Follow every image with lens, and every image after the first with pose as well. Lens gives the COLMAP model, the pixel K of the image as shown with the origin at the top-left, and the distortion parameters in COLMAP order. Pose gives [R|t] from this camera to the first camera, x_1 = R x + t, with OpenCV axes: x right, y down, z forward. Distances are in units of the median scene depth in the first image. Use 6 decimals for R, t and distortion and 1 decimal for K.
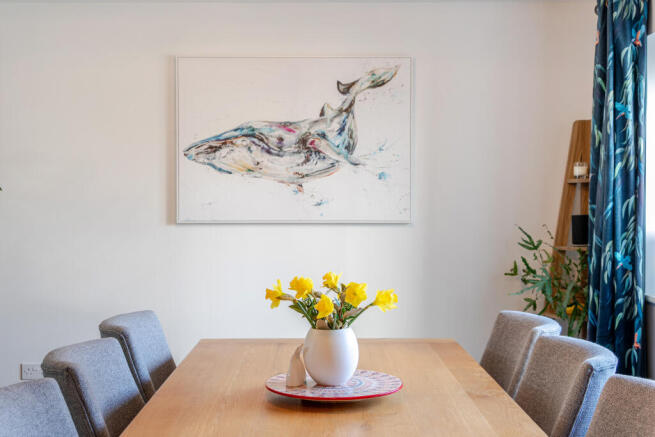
lens RADIAL K [[914.2, 0, 325.5], [0, 914.2, 216.5], [0, 0, 1]] dist [0.017552, 0.000000]
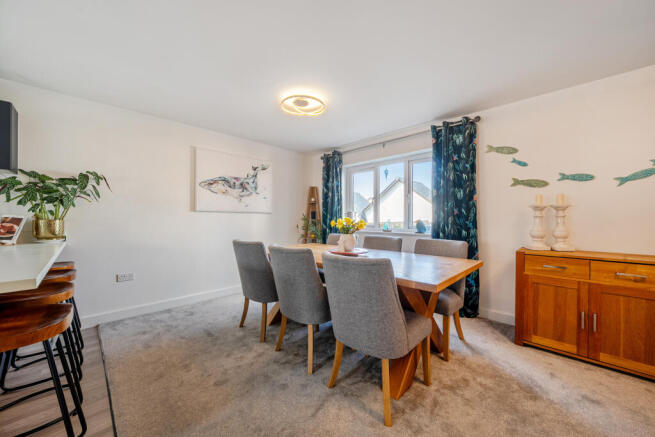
lens RADIAL K [[249.0, 0, 328.3], [0, 249.0, 219.6], [0, 0, 1]] dist [-0.003640, 0.000178]
pose [[0.700932, 0.003462, 0.713220, -0.409709], [0.014532, 0.999711, -0.019134, 0.051875], [-0.713080, 0.023776, 0.700679, 0.240903]]
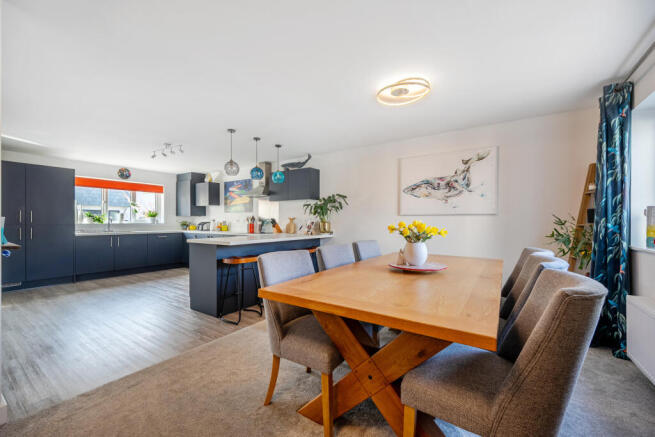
lens RADIAL K [[271.2, 0, 315.6], [0, 271.2, 222.6], [0, 0, 1]] dist [-0.002751, -0.000122]
pose [[0.805981, 0.006388, -0.591907, 0.135245], [-0.018458, 0.999727, -0.014344, 0.049664], [0.591654, 0.022486, 0.805878, 0.140584]]
